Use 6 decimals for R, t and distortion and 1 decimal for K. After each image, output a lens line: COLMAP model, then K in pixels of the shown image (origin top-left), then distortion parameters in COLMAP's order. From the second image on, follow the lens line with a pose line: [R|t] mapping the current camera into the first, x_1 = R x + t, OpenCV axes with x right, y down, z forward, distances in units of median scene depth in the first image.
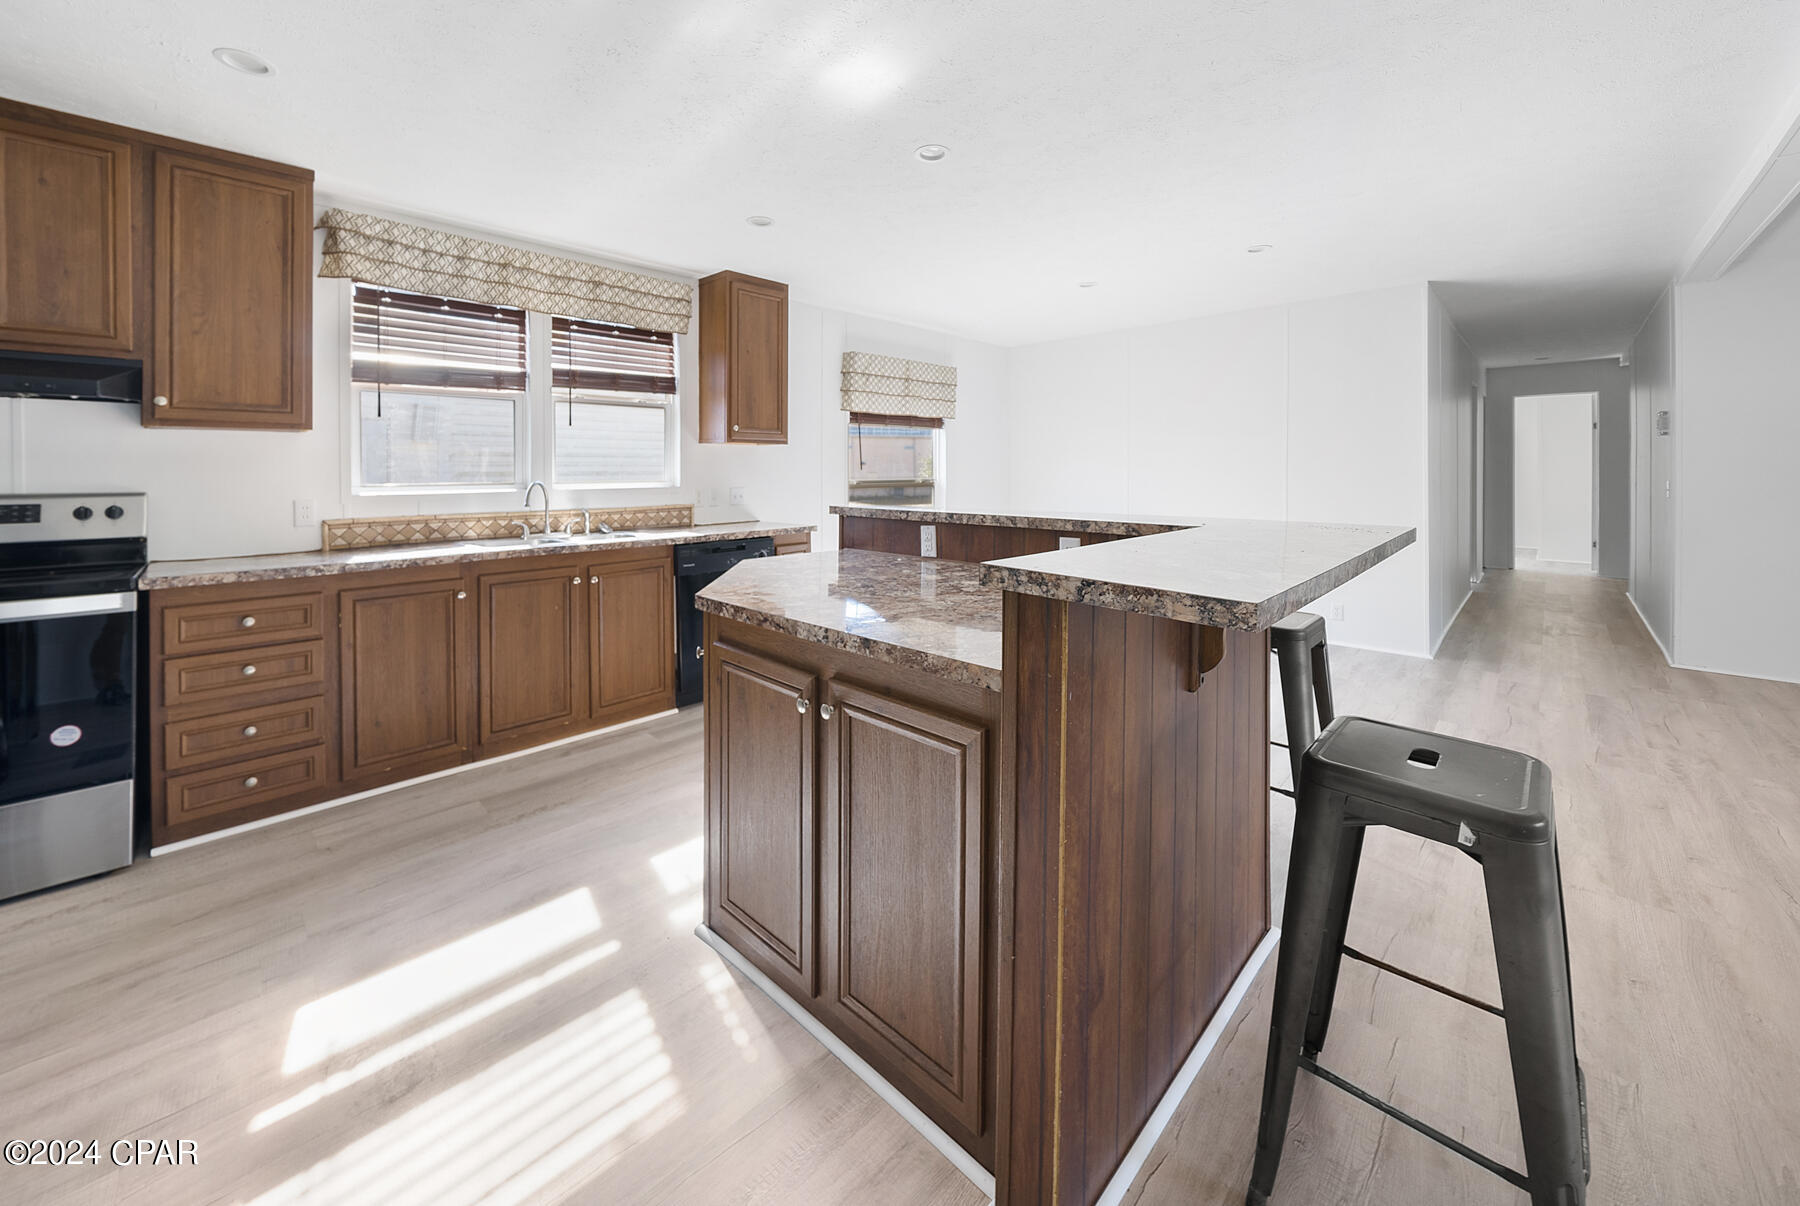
lens RADIAL K [[669.1, 0, 907.4], [0, 669.1, 468.7], [0, 0, 1]] dist [0.001108, -0.000098]
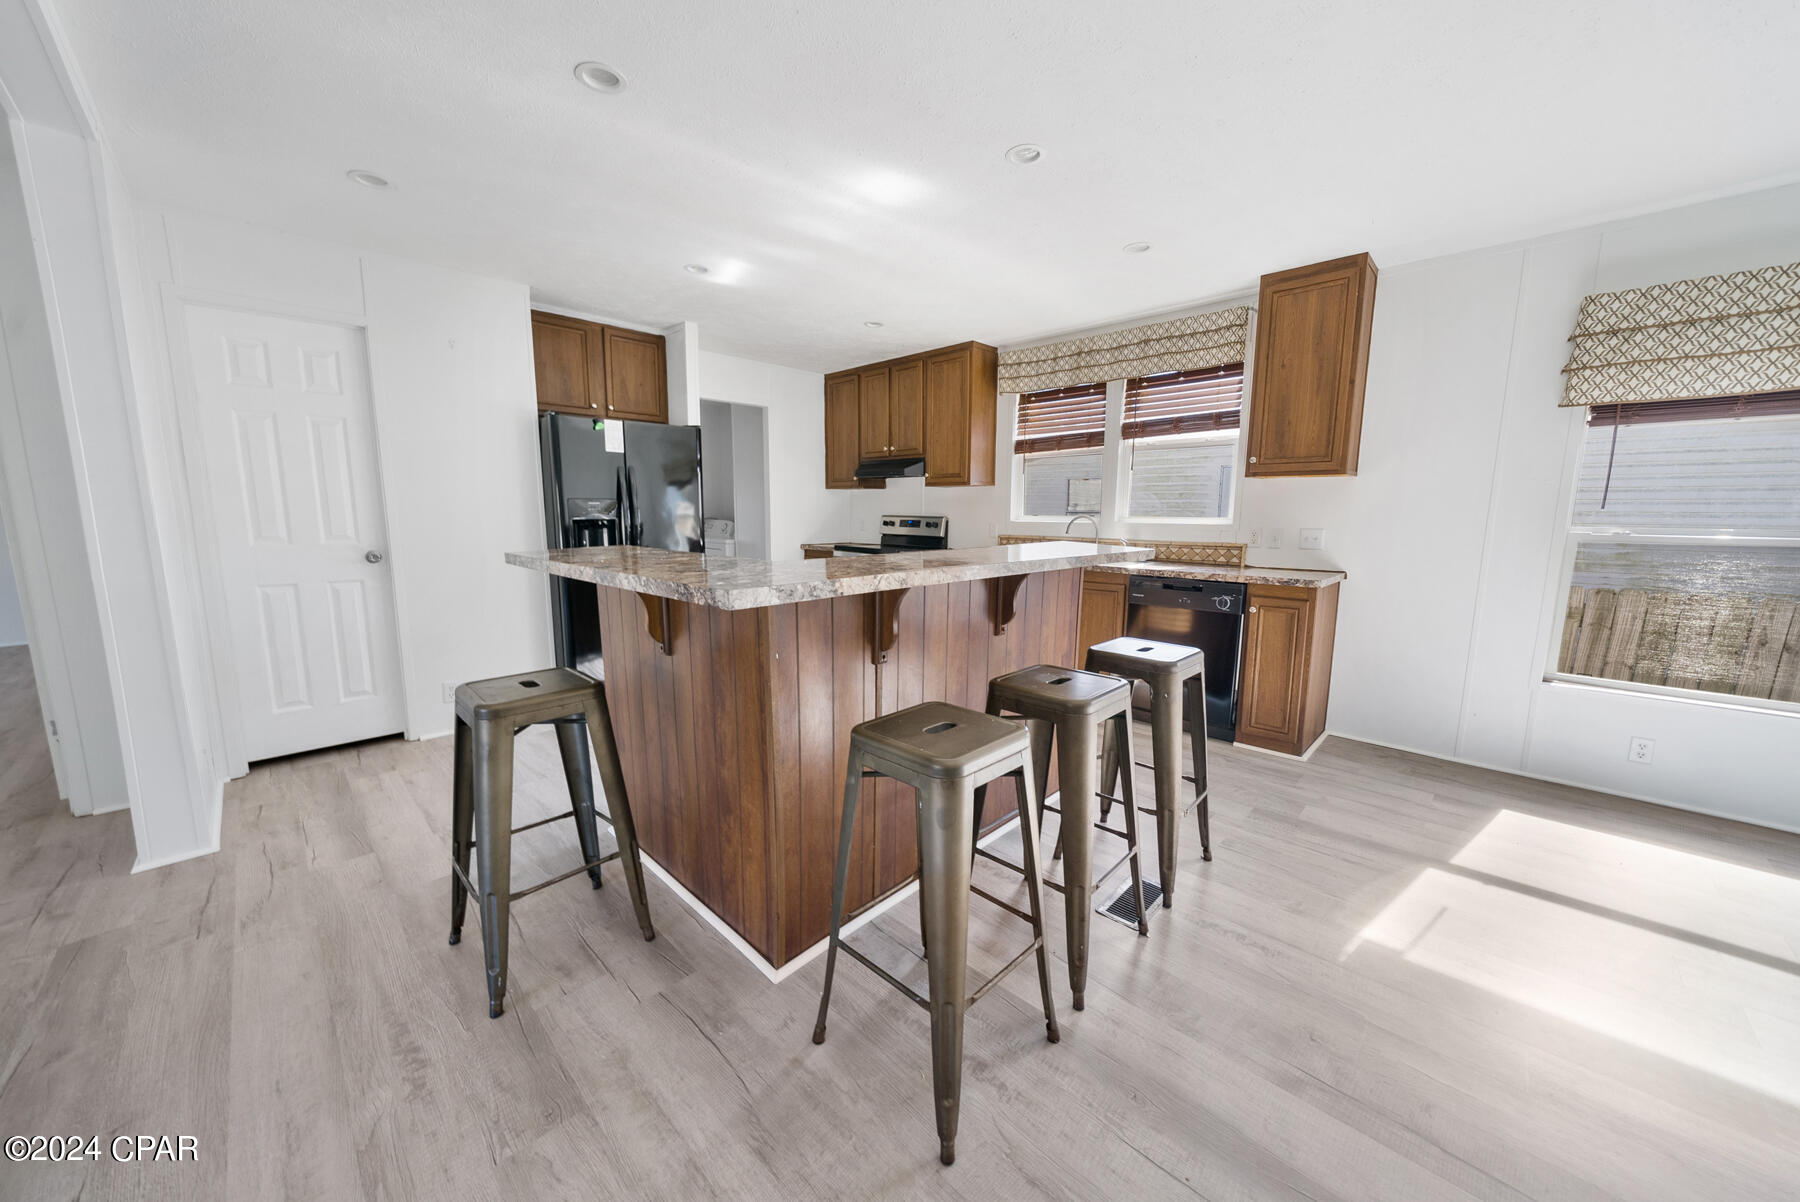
lens RADIAL K [[674.1, 0, 899.4], [0, 674.1, 607.8], [0, 0, 1]] dist [-0.002868, -0.000321]
pose [[-0.026350, 0.148482, -0.988564, 0.857167], [-0.001442, 0.988901, 0.148571, 0.001824], [0.999652, 0.005341, -0.025844, 0.699979]]
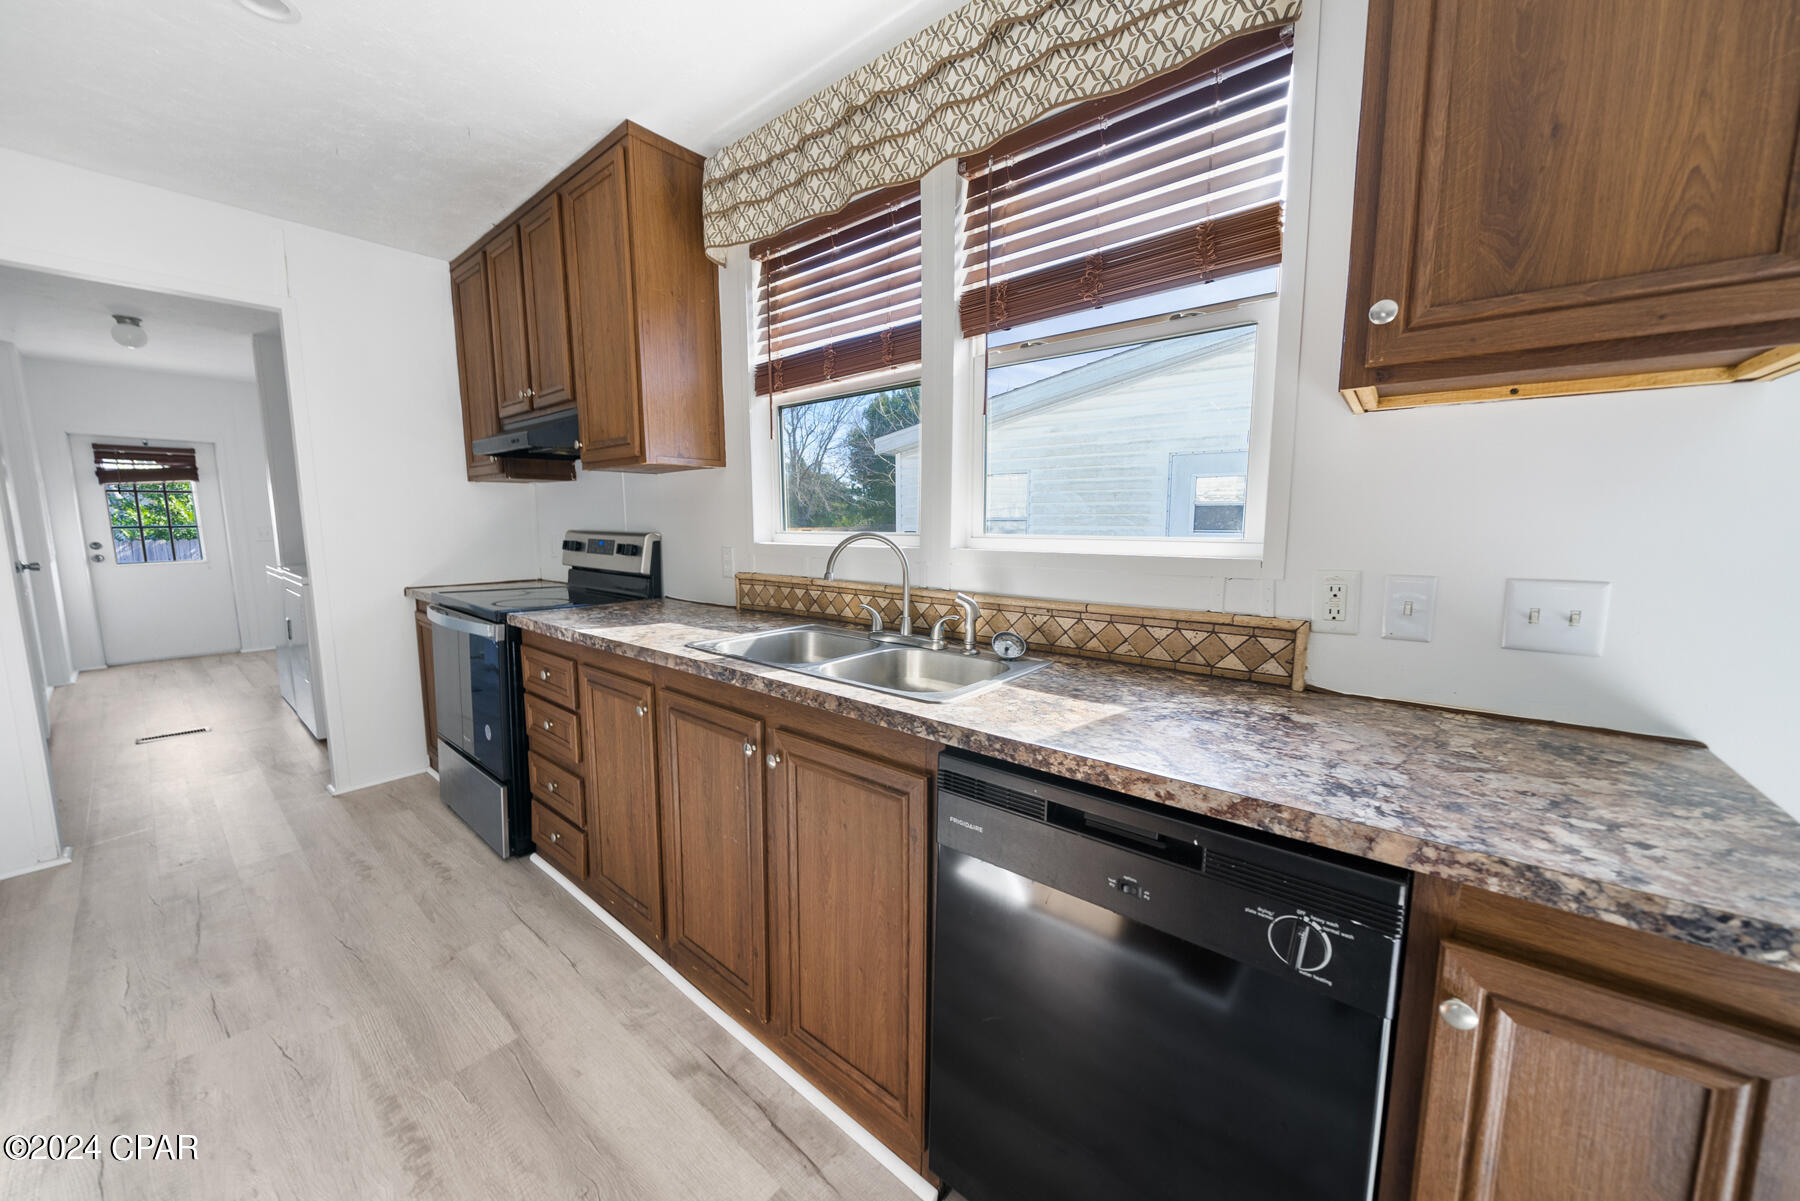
lens RADIAL K [[640.2, 0, 917.1], [0, 640.2, 597.4], [0, 0, 1]] dist [-0.001405, -0.000034]
pose [[0.056126, 0.127899, -0.990198, -0.057170], [0.004389, 0.991720, 0.128345, 0.005523], [0.998414, -0.011549, 0.055100, 1.059105]]
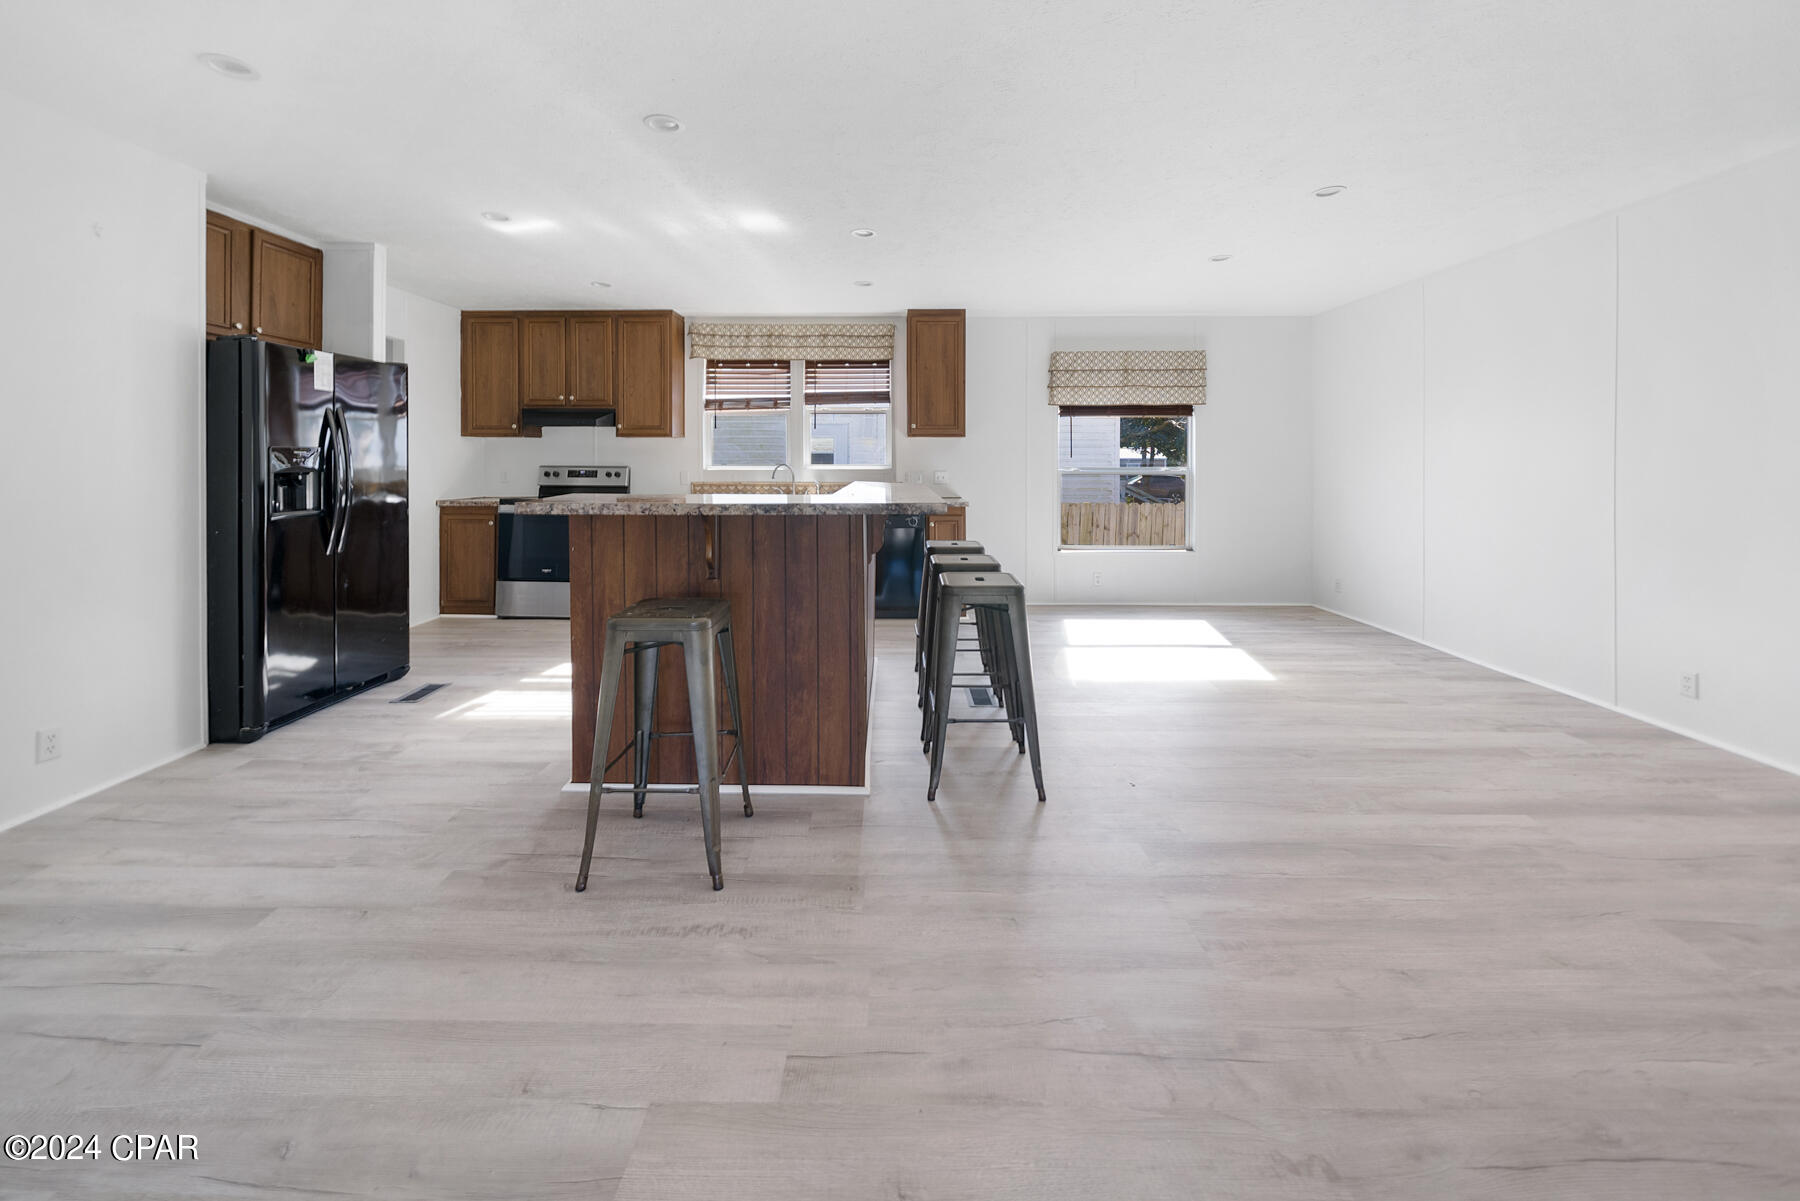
lens RADIAL K [[707.8, 0, 937.4], [0, 707.8, 461.1], [0, 0, 1]] dist [0.001542, 0.000020]
pose [[0.703349, 0.006157, -0.710819, 0.997459], [-0.002013, 0.999976, 0.006670, -0.000637], [0.710842, -0.003261, 0.703344, 0.047589]]
